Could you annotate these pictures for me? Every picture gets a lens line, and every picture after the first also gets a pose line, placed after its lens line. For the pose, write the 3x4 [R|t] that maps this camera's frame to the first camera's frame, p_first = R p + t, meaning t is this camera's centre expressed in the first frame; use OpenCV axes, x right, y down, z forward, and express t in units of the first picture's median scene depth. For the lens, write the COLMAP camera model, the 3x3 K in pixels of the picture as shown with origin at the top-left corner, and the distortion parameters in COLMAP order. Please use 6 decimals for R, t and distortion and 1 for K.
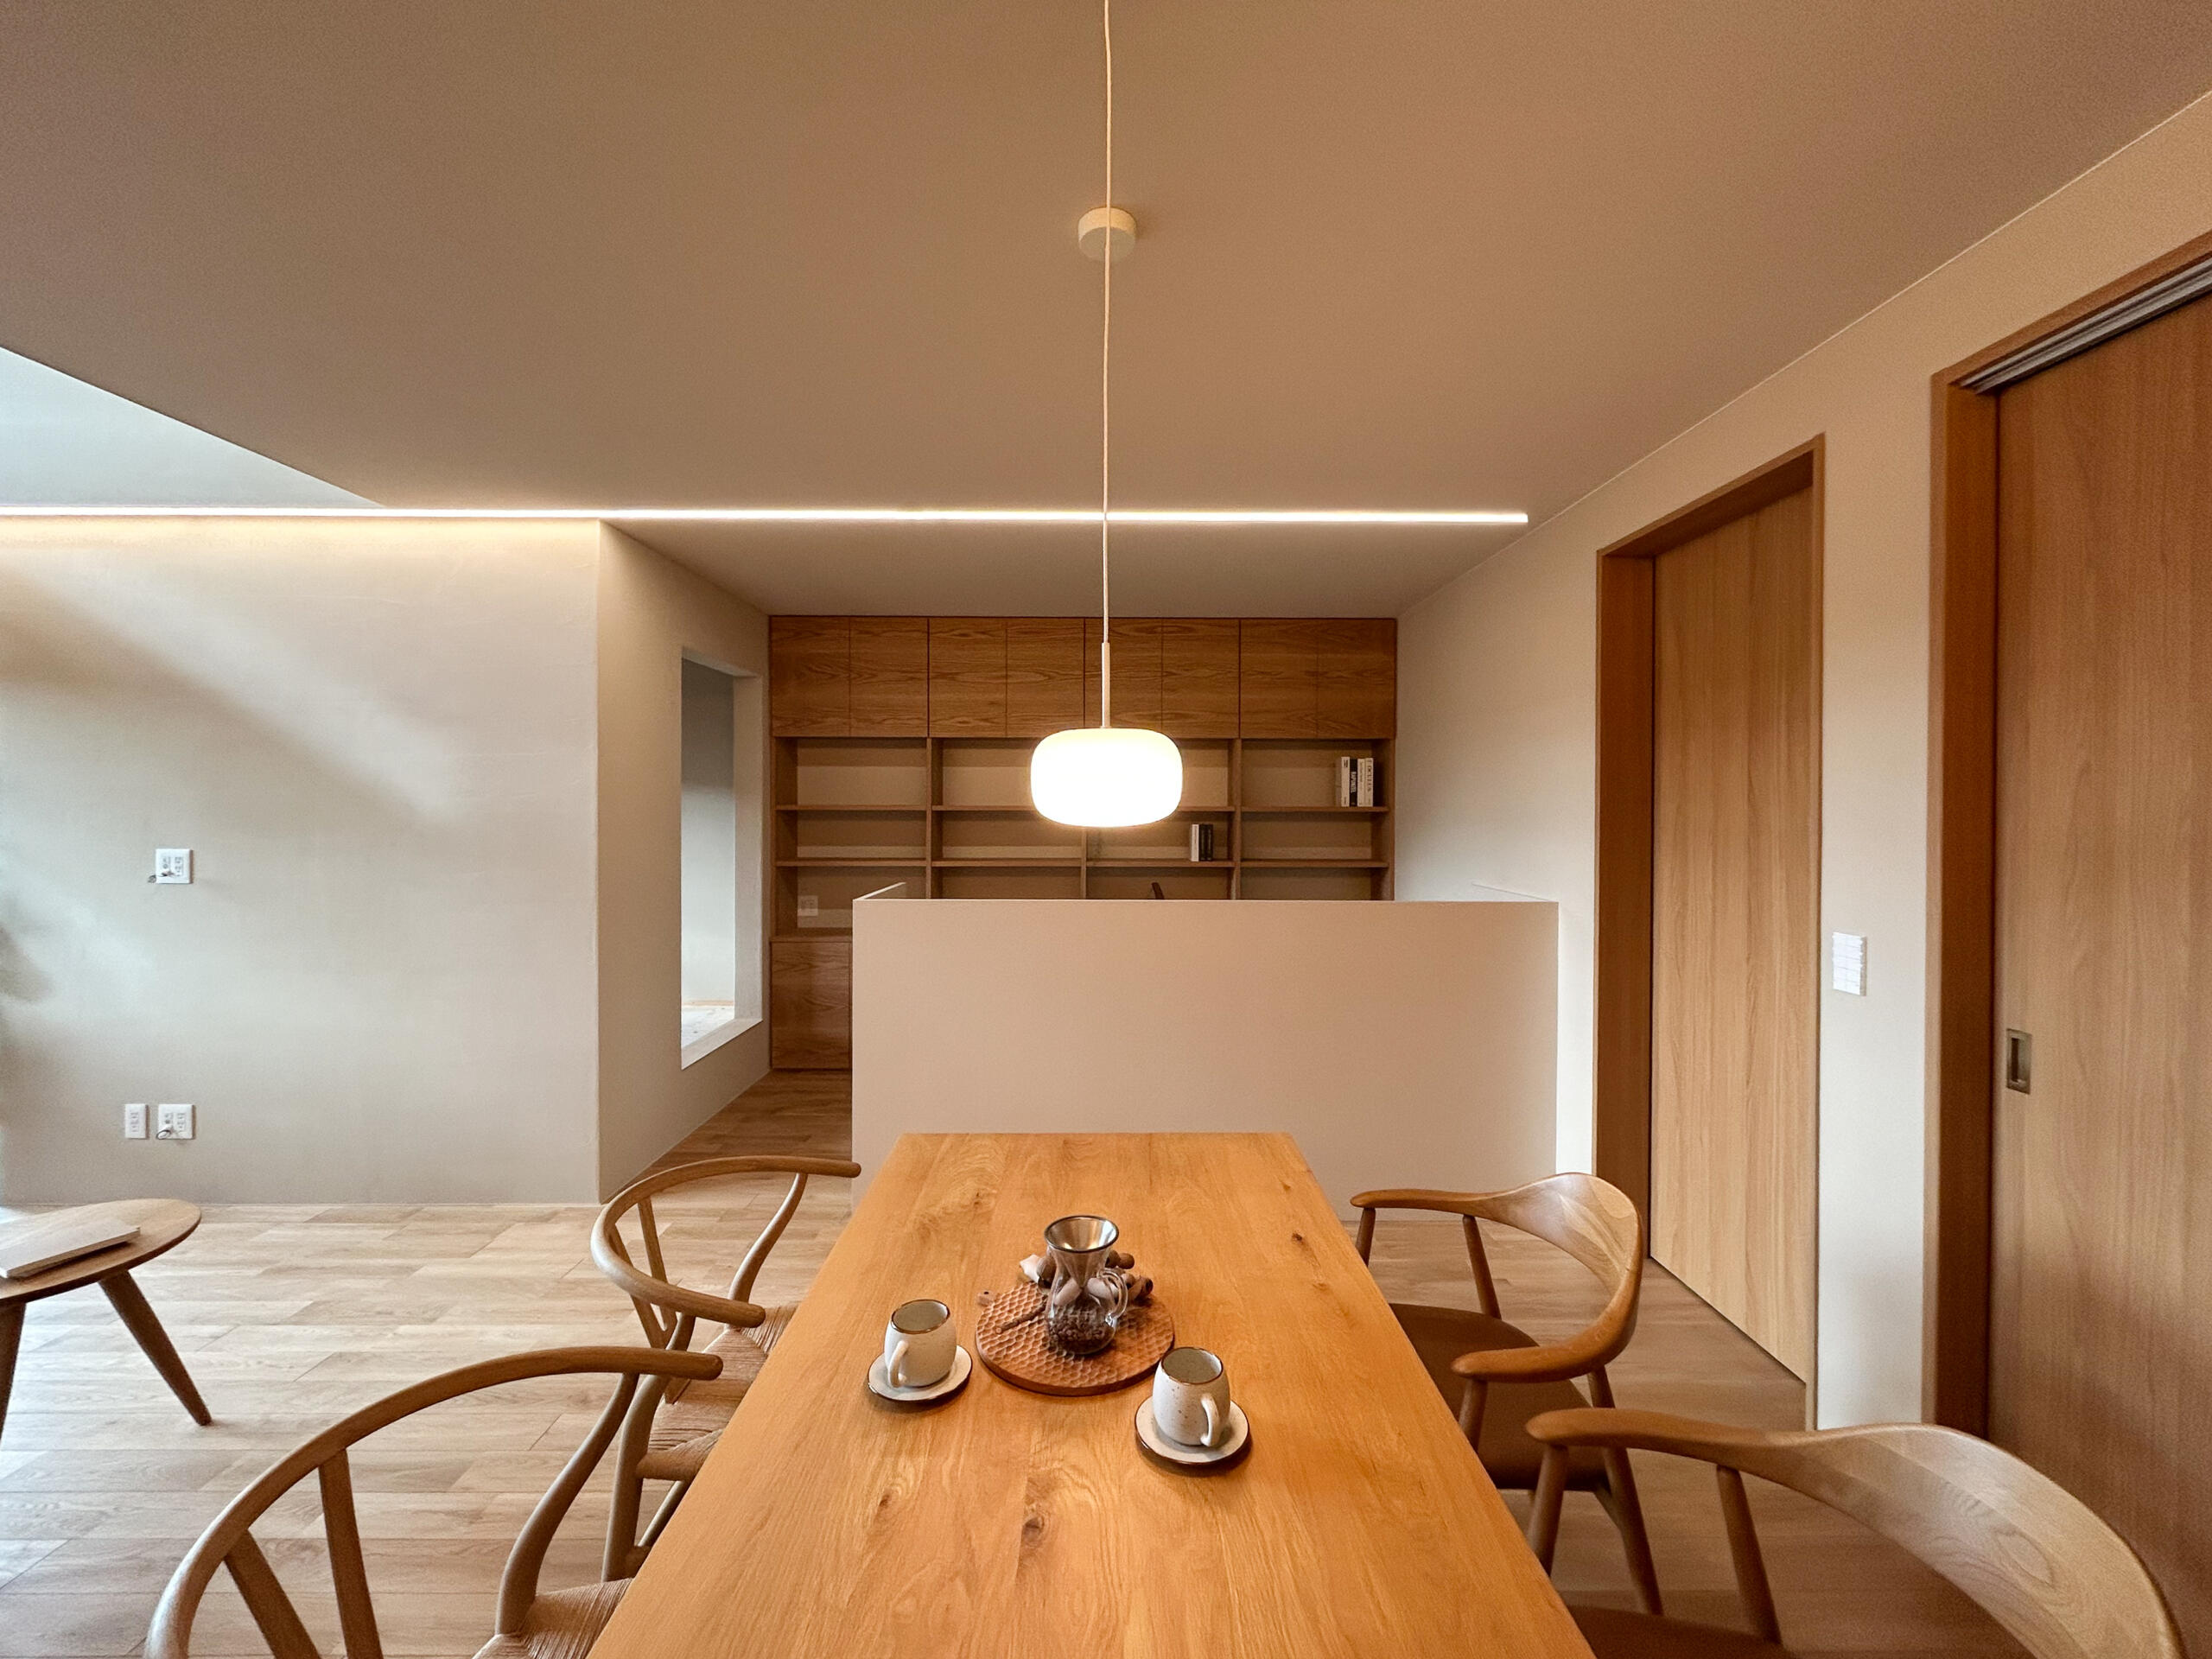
lens RADIAL K [[887.9, 0, 1107.6], [0, 887.9, 819.4], [0, 0, 1]] dist [0.006337, -0.000510]
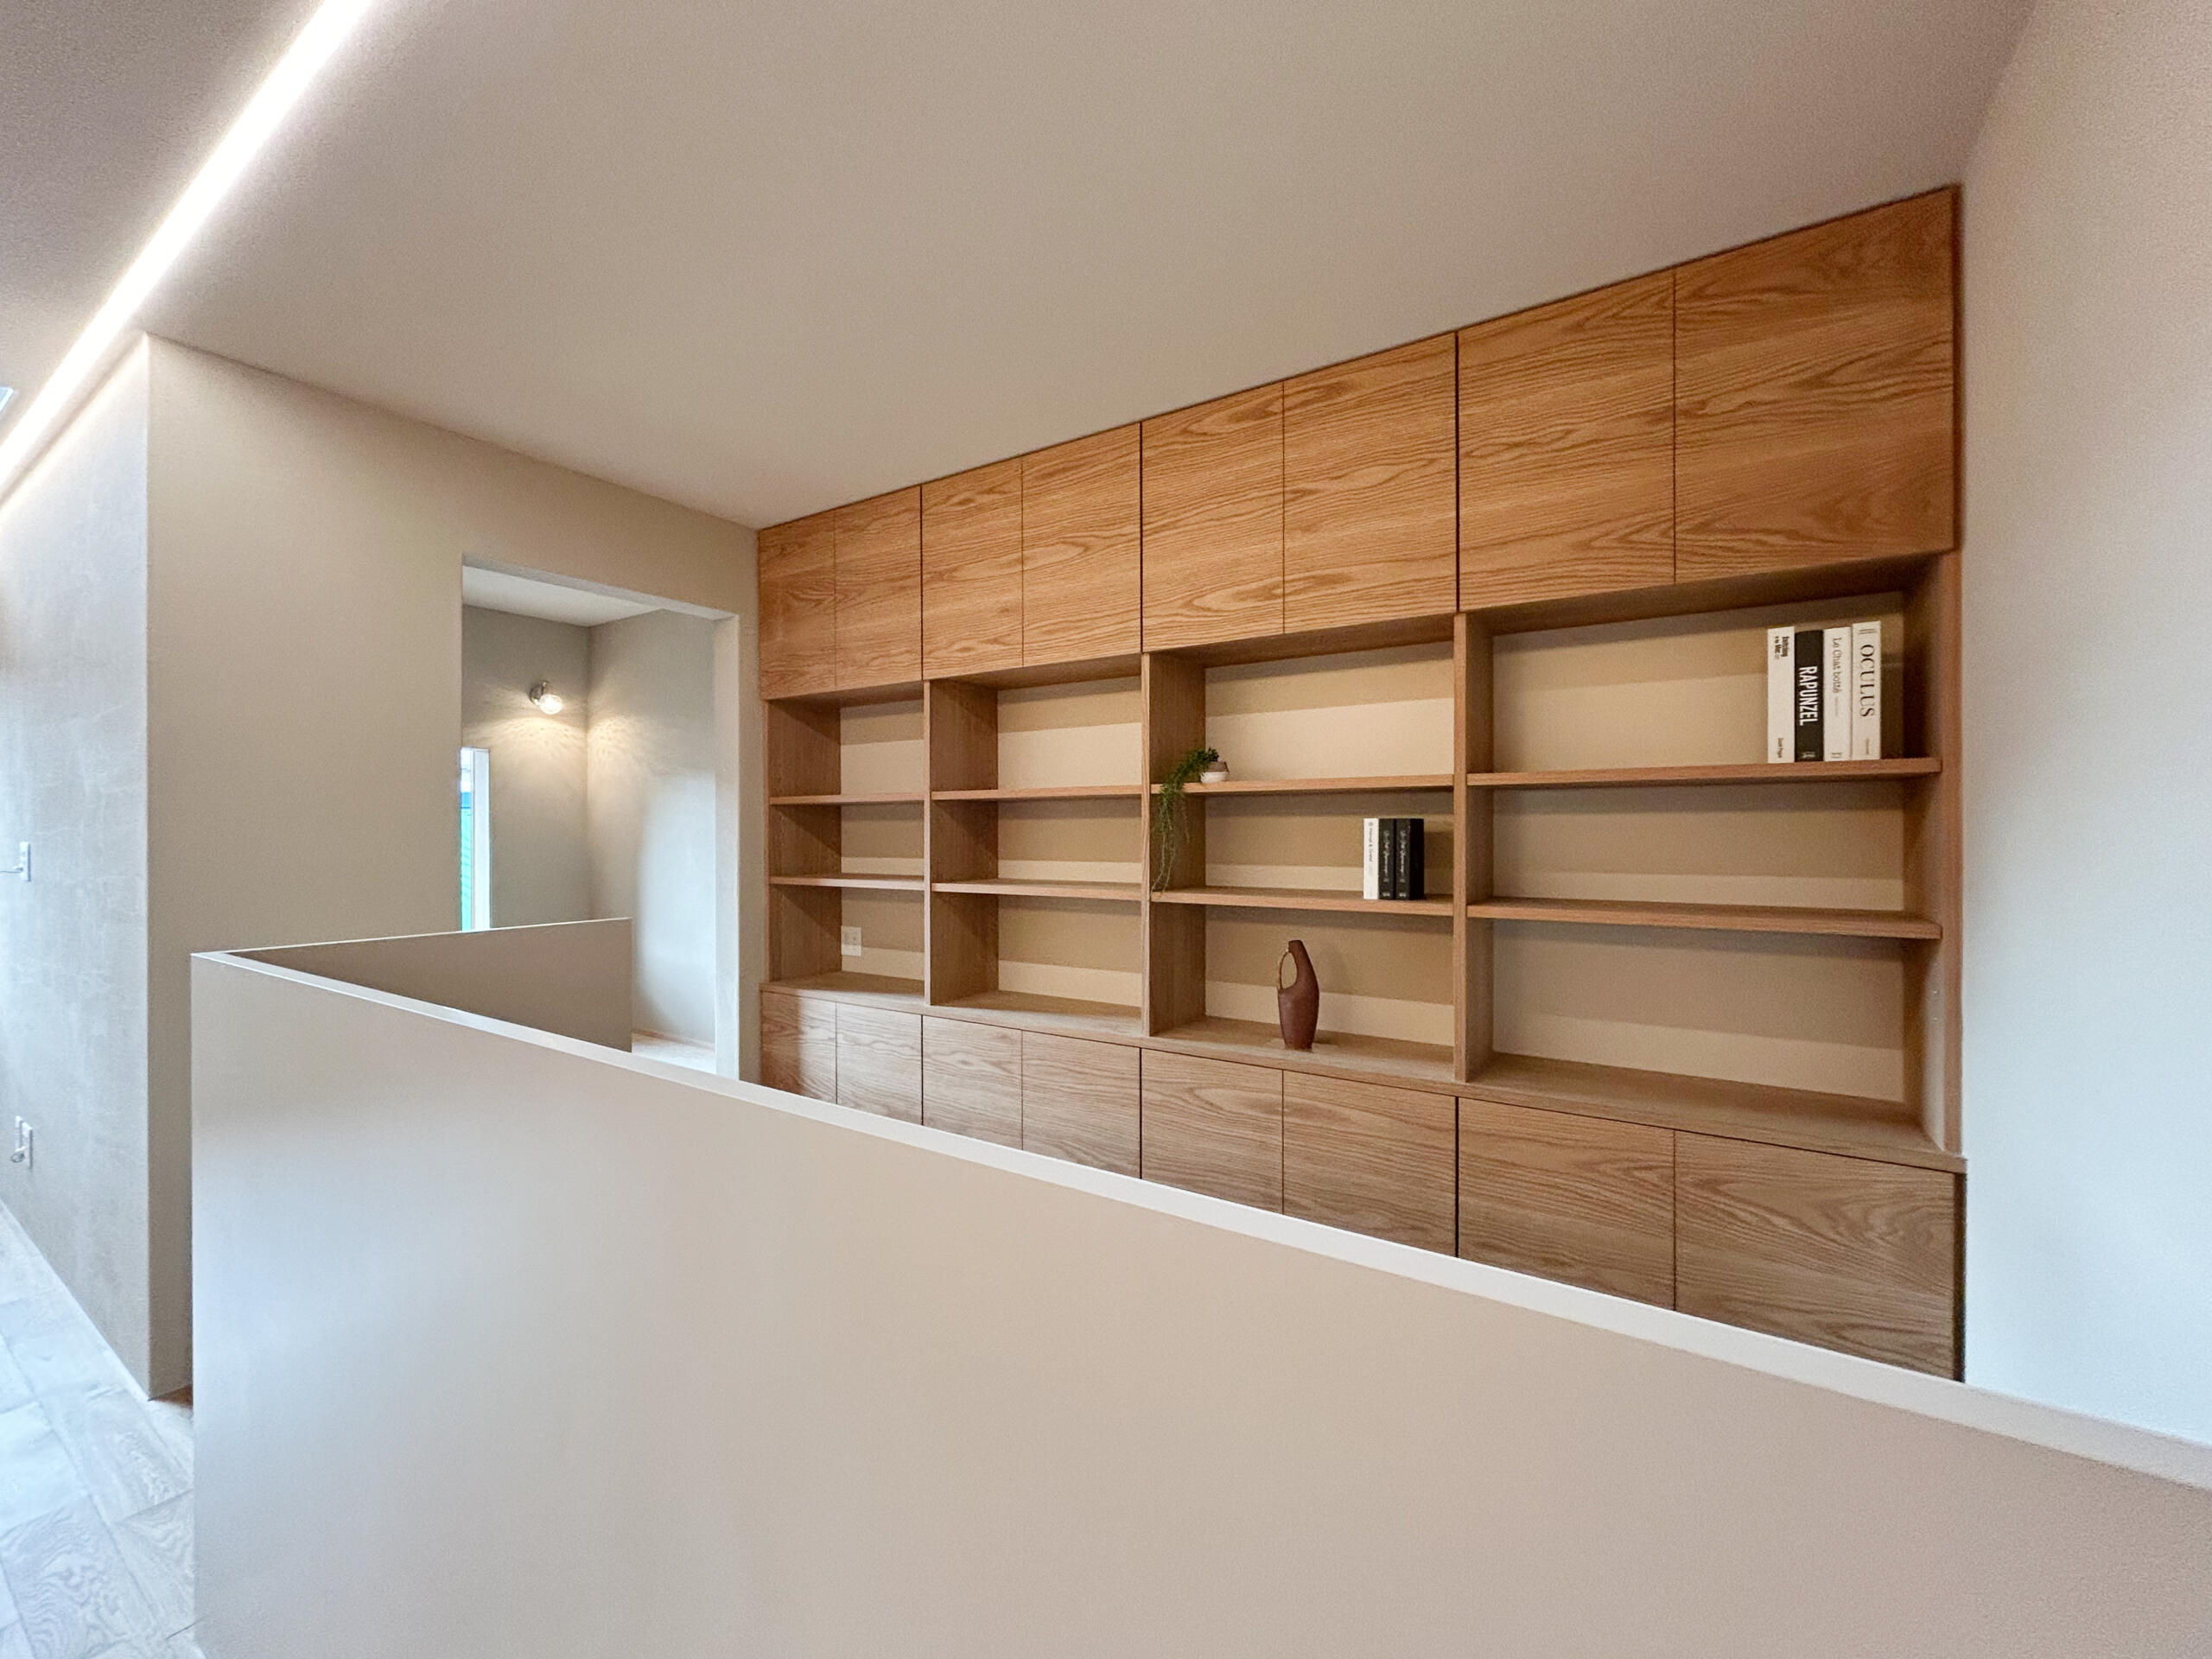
lens RADIAL K [[887.9, 0, 1117.0], [0, 887.9, 837.1], [0, 0, 1]] dist [0.006337, -0.000510]
pose [[0.839033, -0.001083, -0.544080, 0.242051], [-0.002102, 0.999984, -0.005232, 0.018439], [0.544077, 0.005534, 0.839017, 0.554028]]
